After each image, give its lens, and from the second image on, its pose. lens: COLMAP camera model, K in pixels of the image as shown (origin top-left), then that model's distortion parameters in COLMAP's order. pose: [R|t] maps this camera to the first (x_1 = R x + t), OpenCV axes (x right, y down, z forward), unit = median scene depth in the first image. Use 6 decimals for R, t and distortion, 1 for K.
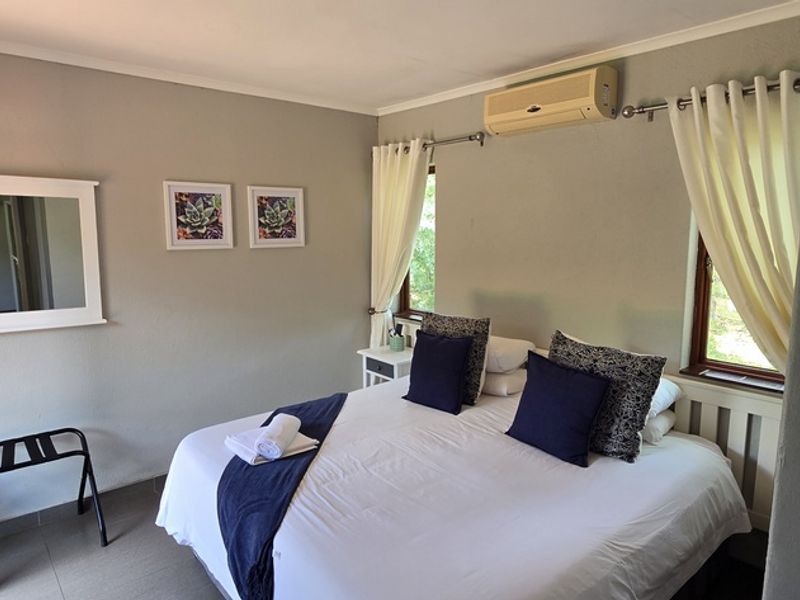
lens RADIAL K [[538.3, 0, 412.3], [0, 538.3, 299.9], [0, 0, 1]] dist [0.006367, 0.004082]
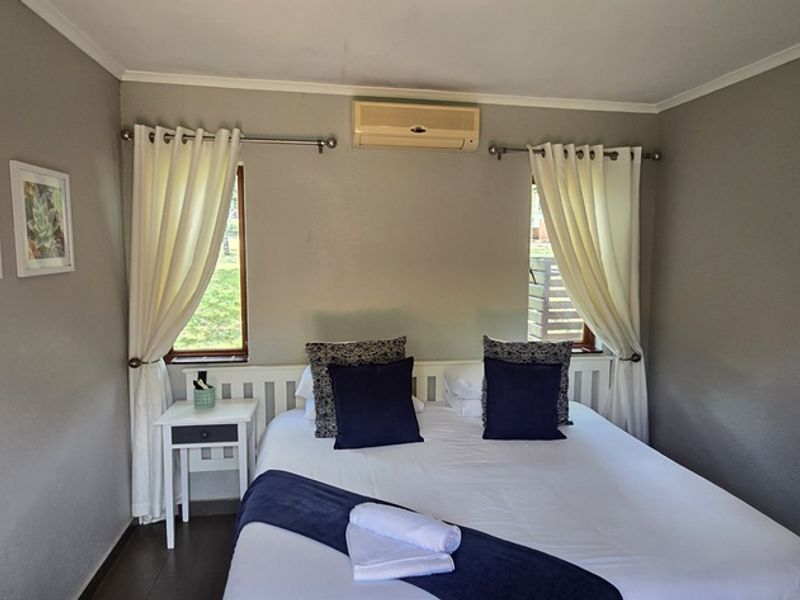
lens RADIAL K [[538.3, 0, 412.3], [0, 538.3, 299.9], [0, 0, 1]] dist [0.006367, 0.004082]
pose [[0.519202, -0.079268, 0.850967, -0.663256], [0.108334, 0.993762, 0.026471, -0.054987], [-0.847758, 0.078445, 0.524551, 0.472524]]
